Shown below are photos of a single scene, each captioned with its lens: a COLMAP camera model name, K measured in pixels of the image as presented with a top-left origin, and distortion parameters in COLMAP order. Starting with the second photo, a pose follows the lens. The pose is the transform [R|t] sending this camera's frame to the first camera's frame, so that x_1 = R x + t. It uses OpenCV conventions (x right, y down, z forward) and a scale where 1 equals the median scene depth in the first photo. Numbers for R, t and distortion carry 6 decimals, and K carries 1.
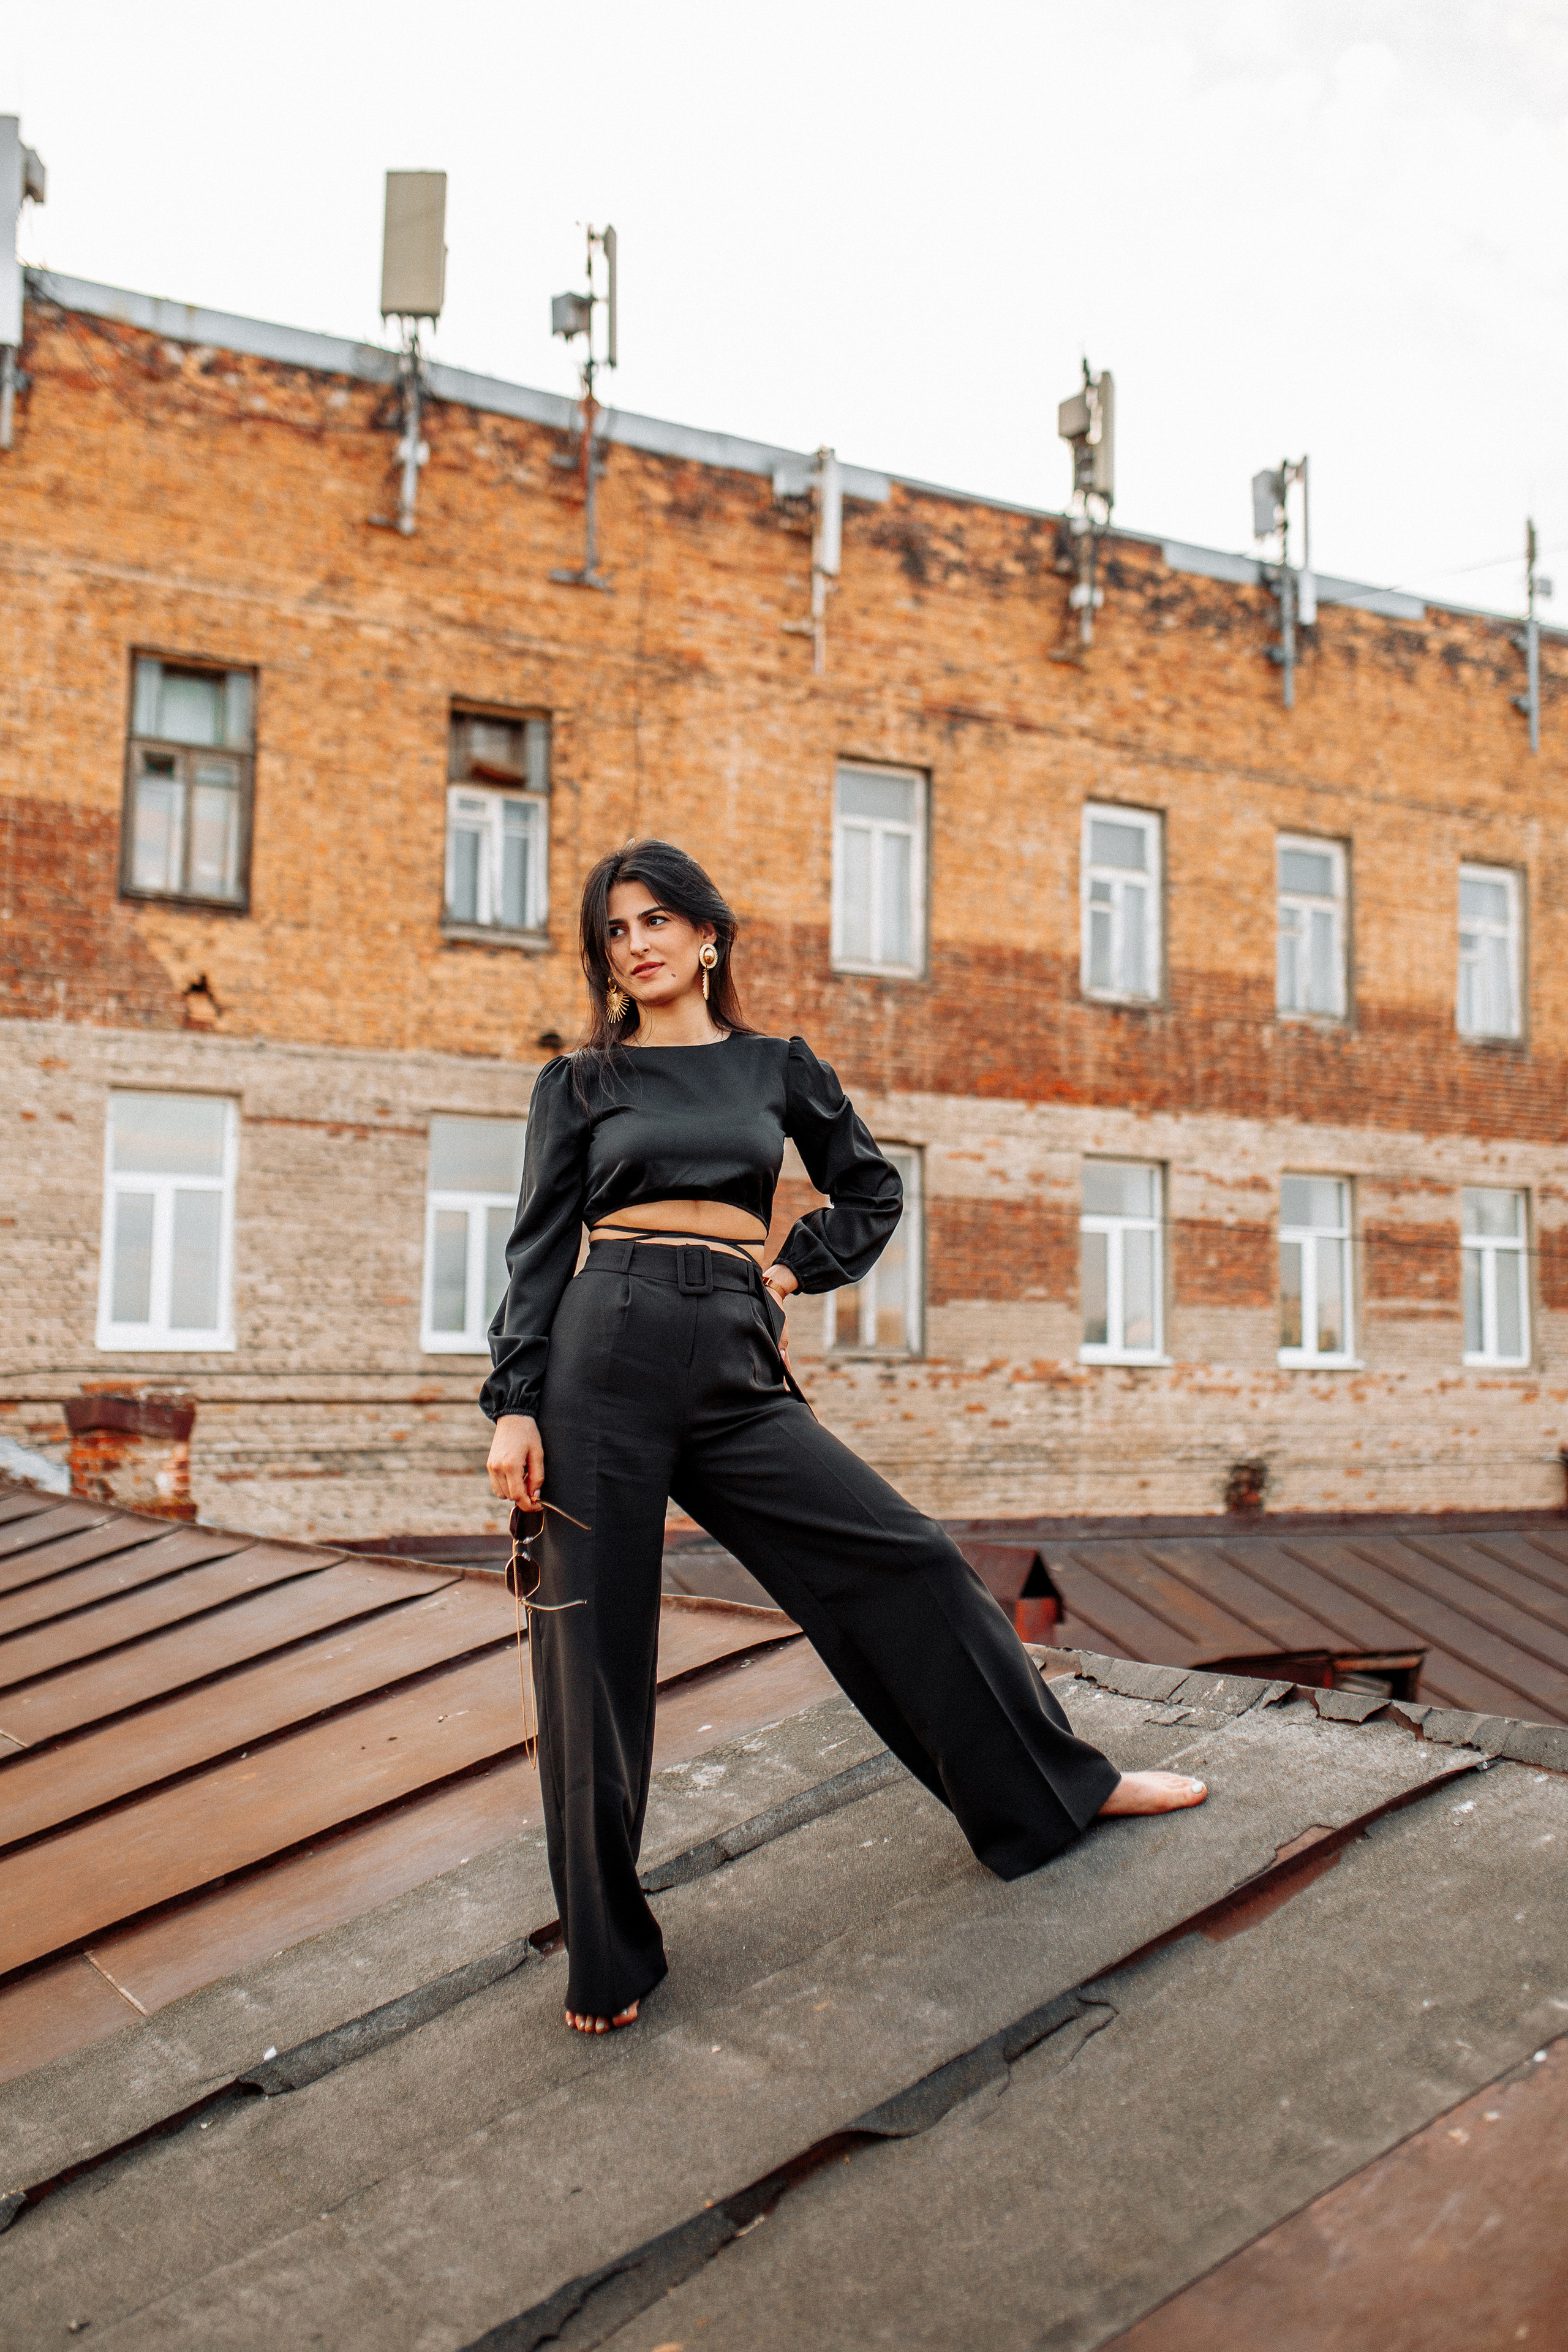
lens RADIAL K [[2292.0, 0, 784.7], [0, 2292.0, 1145.0], [0, 0, 1]] dist [0.039083, 0.000000]
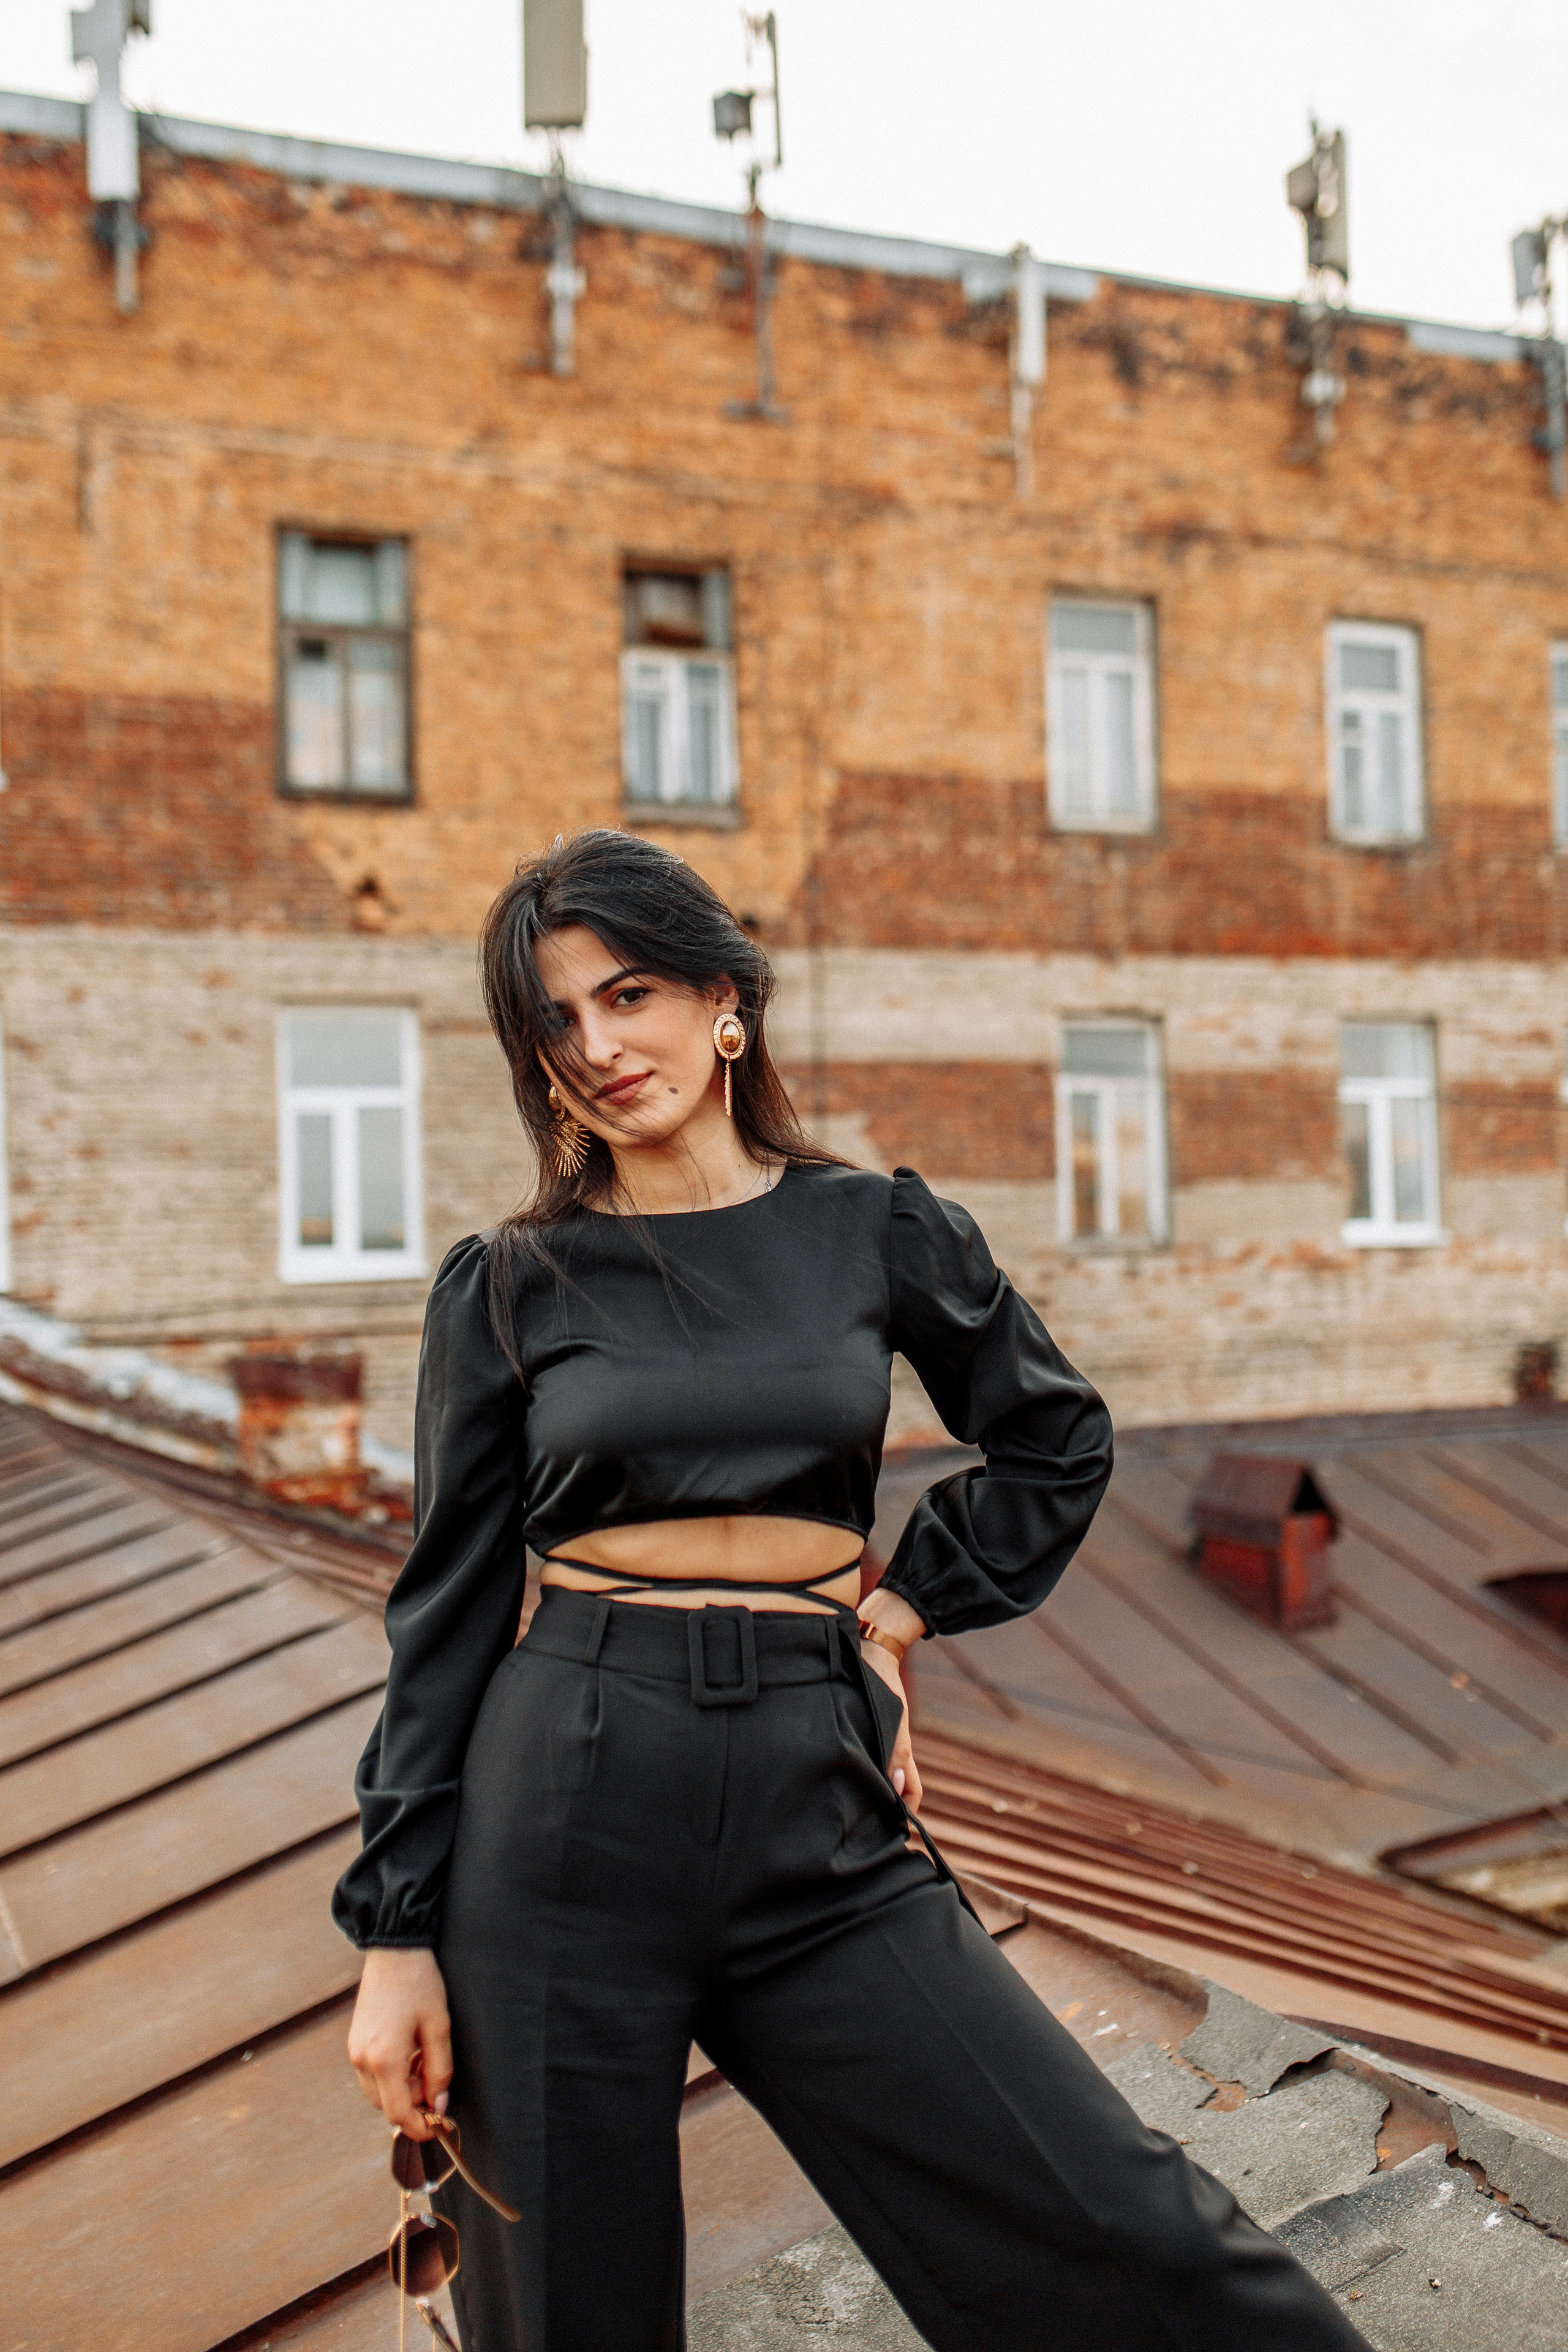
lens RADIAL K [[2292.0, 0, 778.0], [0, 2292.0, 1131.6], [0, 0, 1]] dist [0.039083, 0.000000]
pose [[0.993410, -0.042124, -0.106594, 0.004626], [0.048336, 0.997239, 0.056378, -0.012817], [0.103925, -0.061159, 0.992703, 0.077956]]
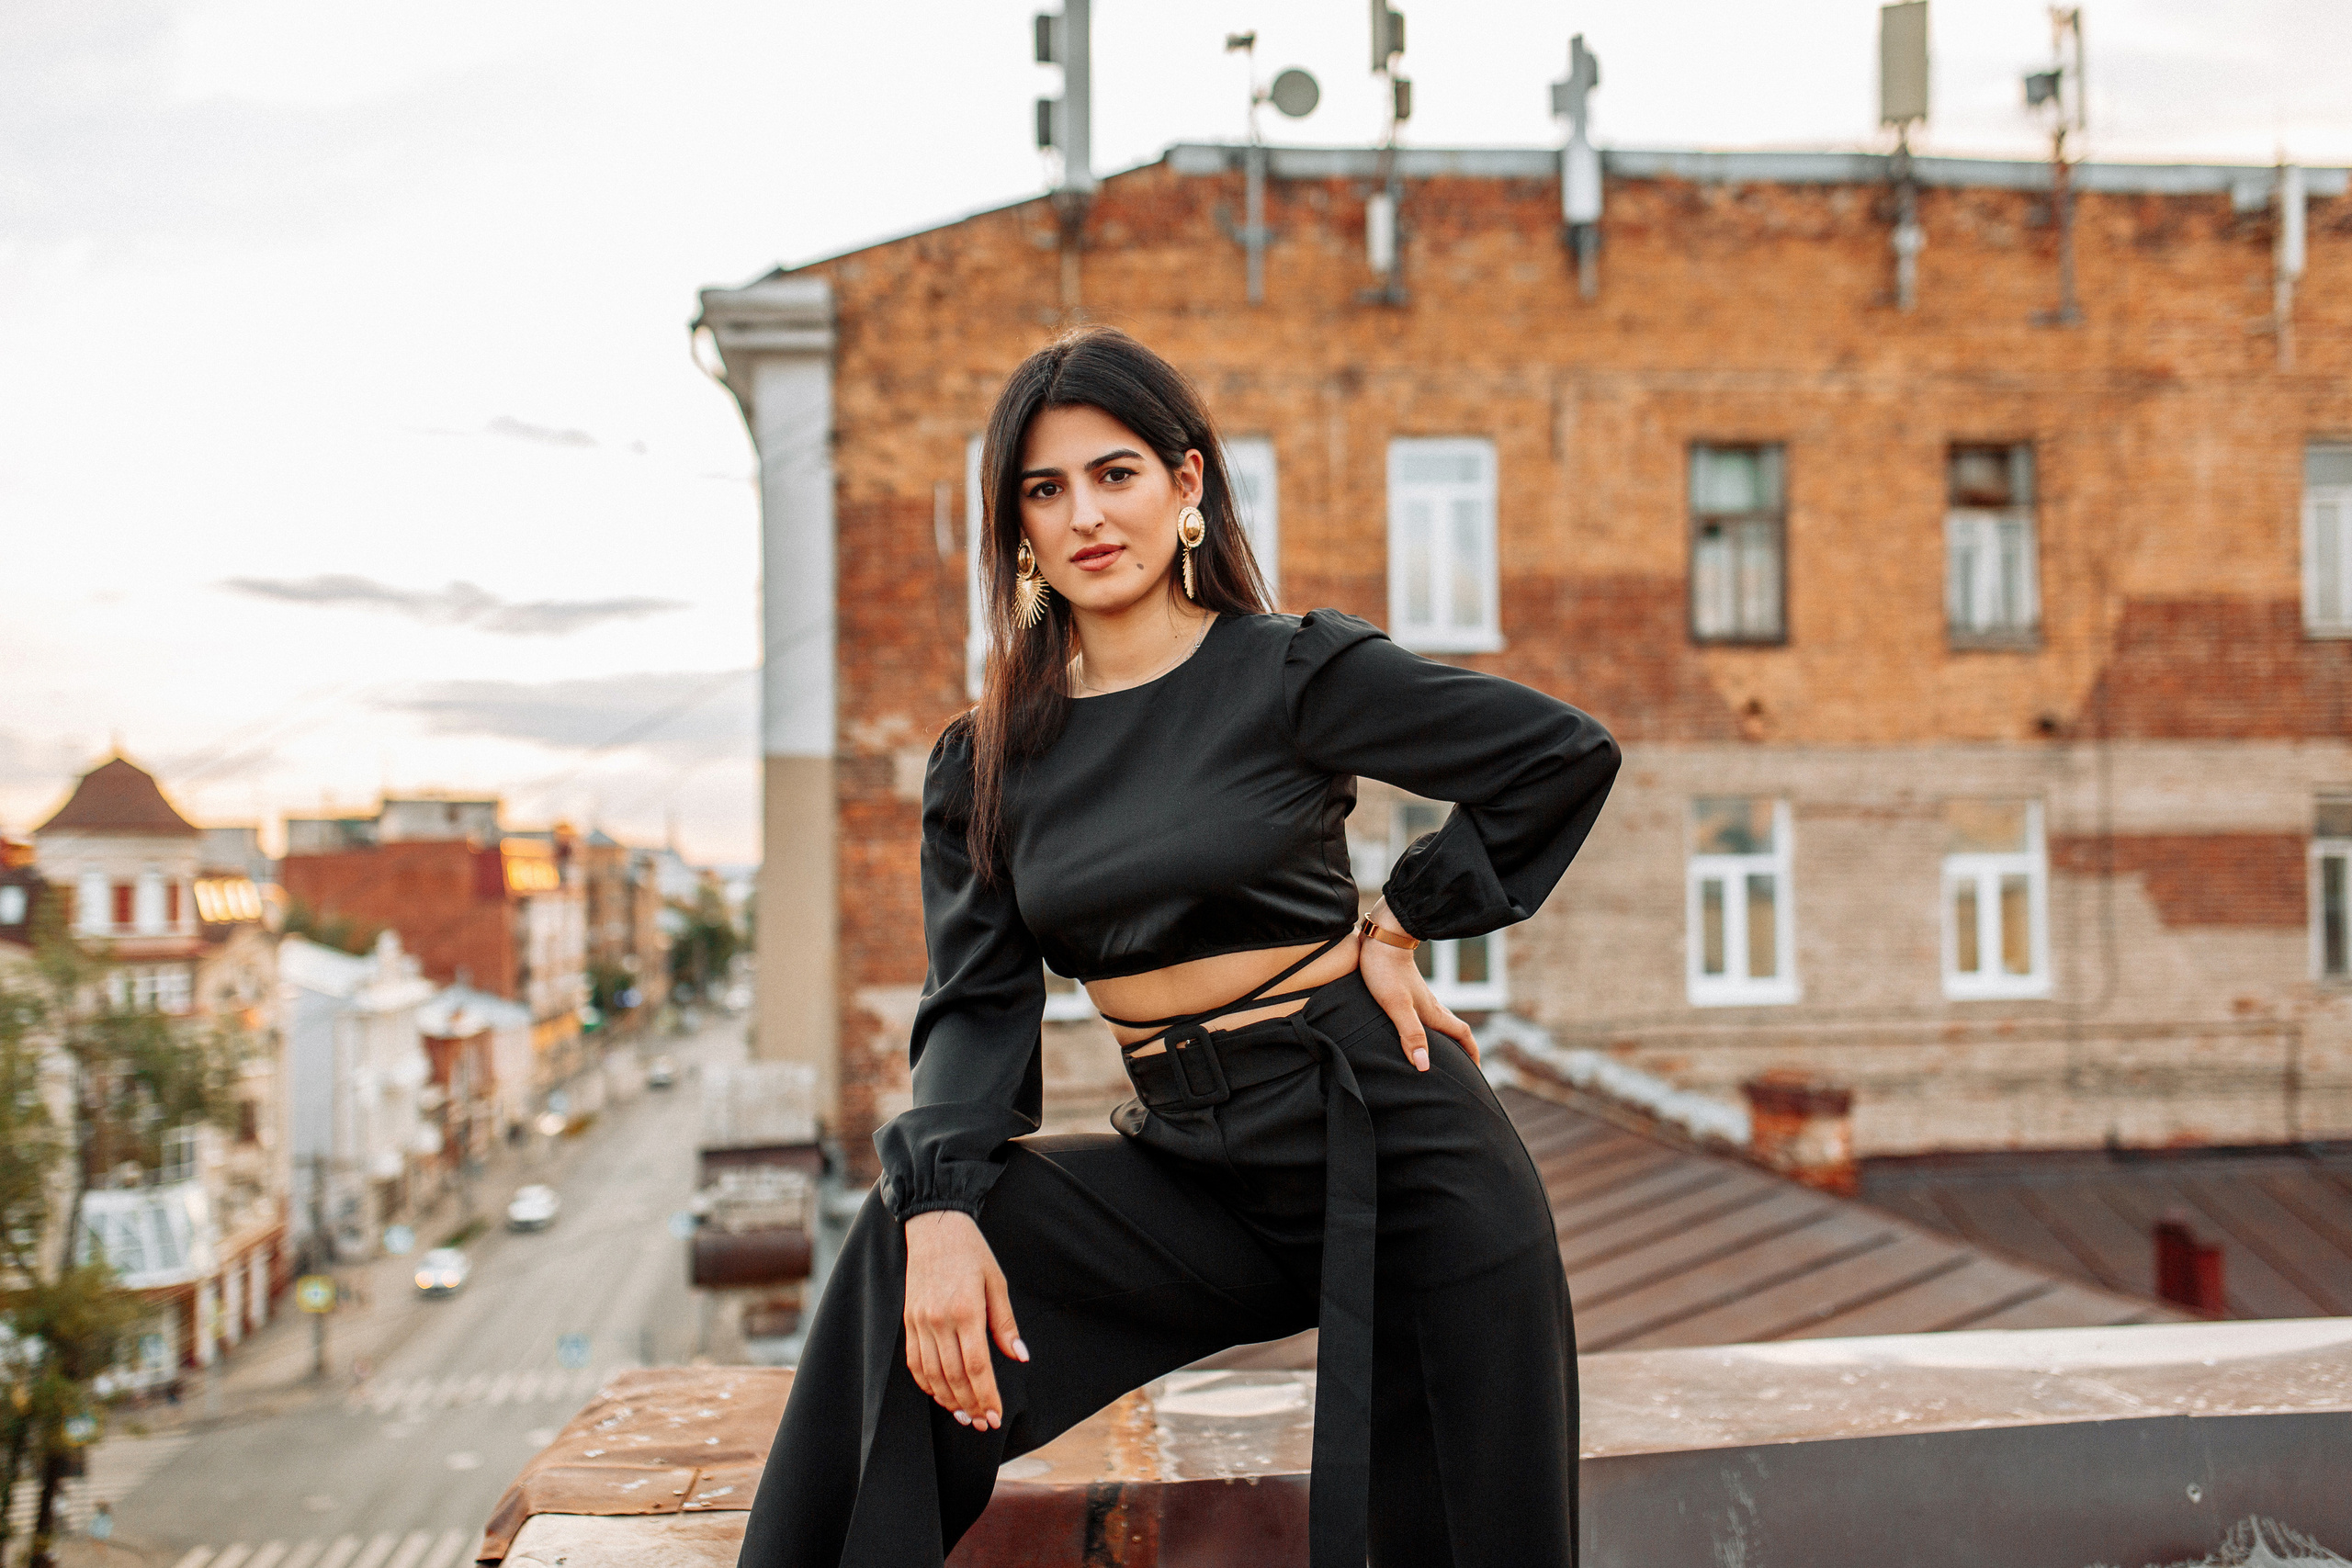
lens RADIAL K [[2291.8, 0, 1202.4], [0, 2291.8, 768.9], [0, 0, 1]] dist [0.039083, 0.000000]
pose [[0.931224, -0.036382, -0.362628, -0.073689], [0.060704, 0.996589, 0.055900, -0.108667], [0.359357, -0.074069, 0.930256, -0.230274]]
